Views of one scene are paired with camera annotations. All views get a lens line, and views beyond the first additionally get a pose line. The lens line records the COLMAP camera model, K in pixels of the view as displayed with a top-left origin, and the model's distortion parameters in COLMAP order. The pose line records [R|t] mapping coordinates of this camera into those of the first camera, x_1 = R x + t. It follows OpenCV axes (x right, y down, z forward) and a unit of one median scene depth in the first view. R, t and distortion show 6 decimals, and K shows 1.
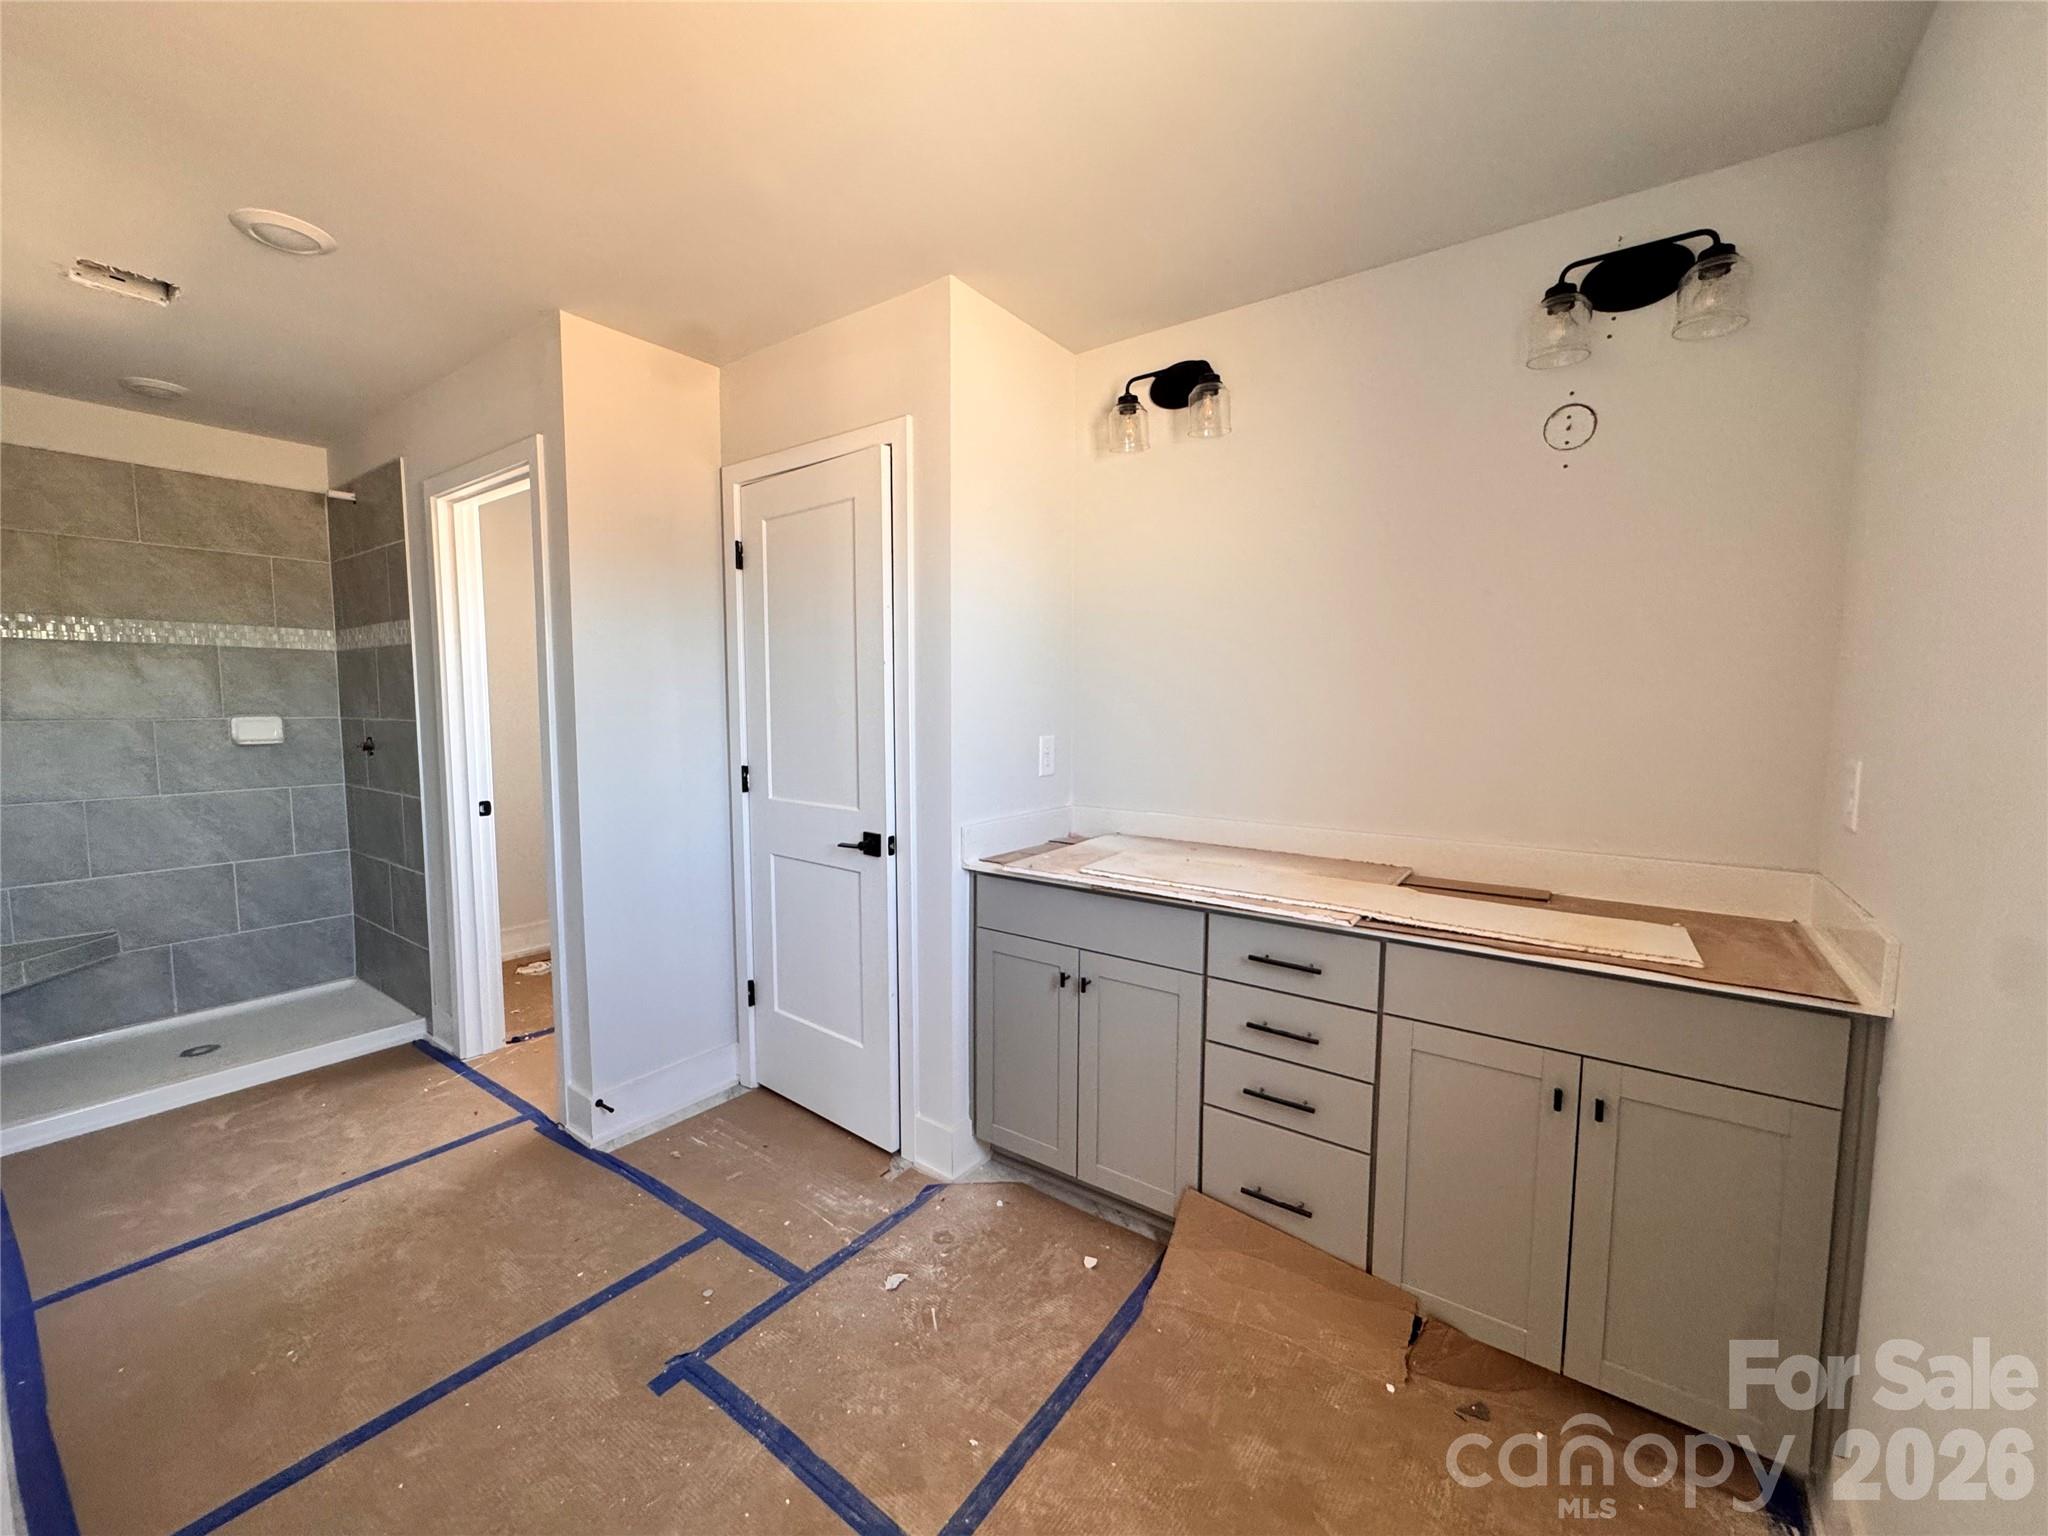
lens RADIAL K [[821.6, 0, 1020.4], [0, 821.6, 772.5], [0, 0, 1]] dist [-0.005763, 0.000766]
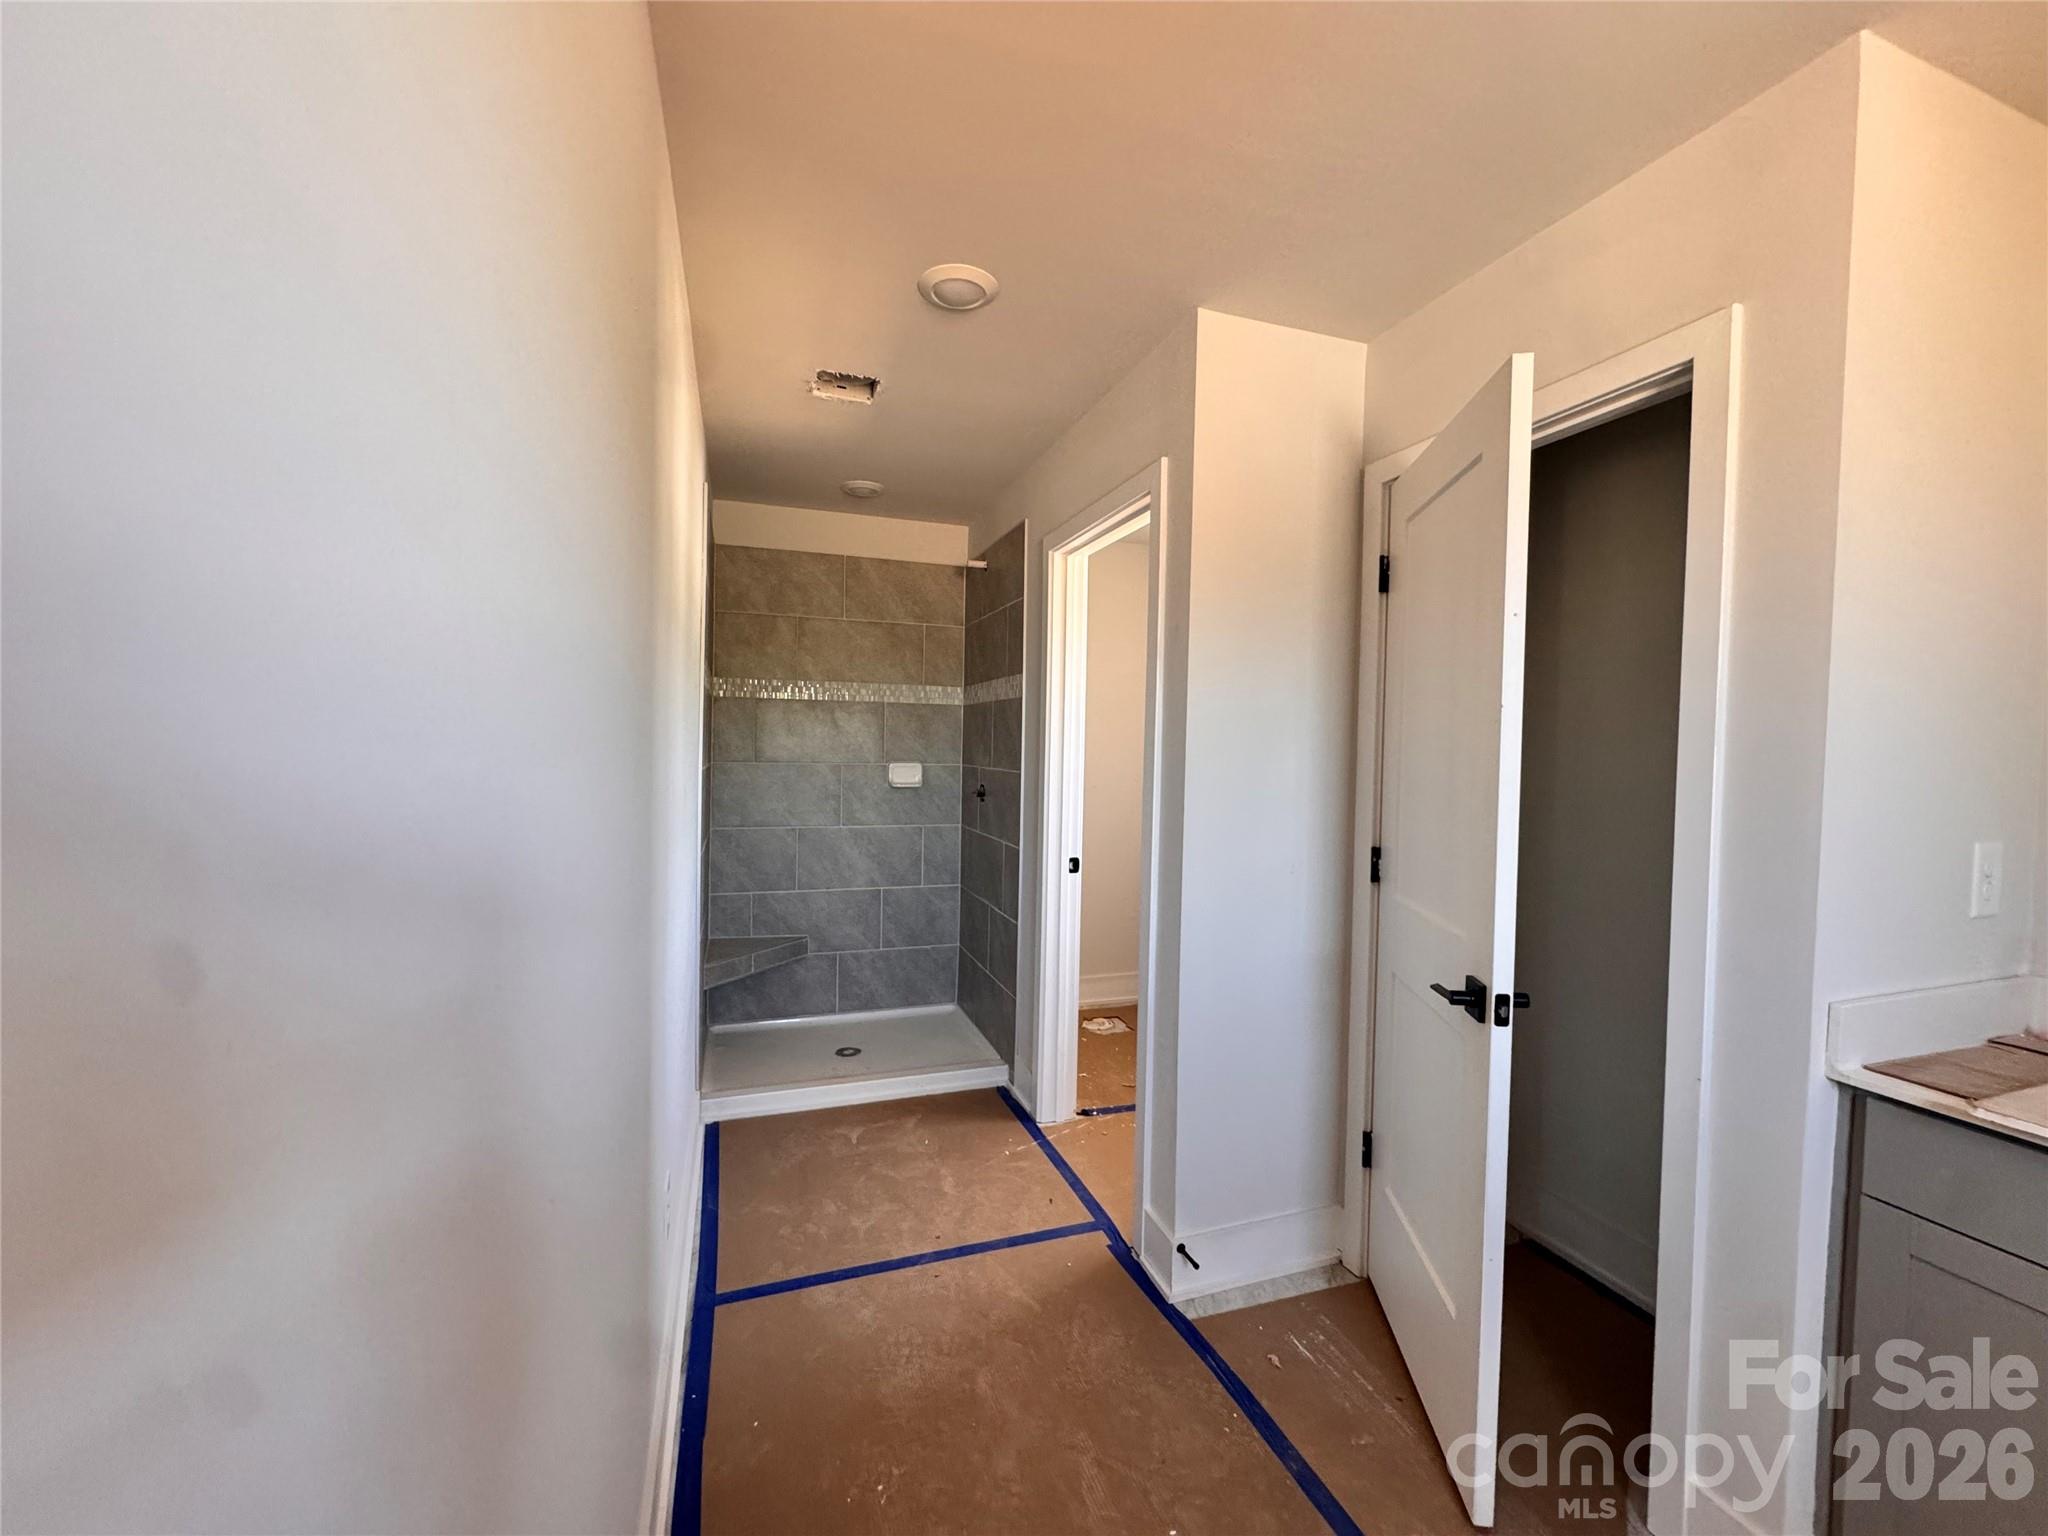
lens RADIAL K [[821.6, 0, 1020.8], [0, 821.6, 776.0], [0, 0, 1]] dist [-0.005763, 0.000766]
pose [[0.818010, 0.034726, -0.574154, -0.159948], [-0.065804, 0.997272, -0.033435, -0.025630], [0.571427, 0.065132, 0.818064, 0.172985]]
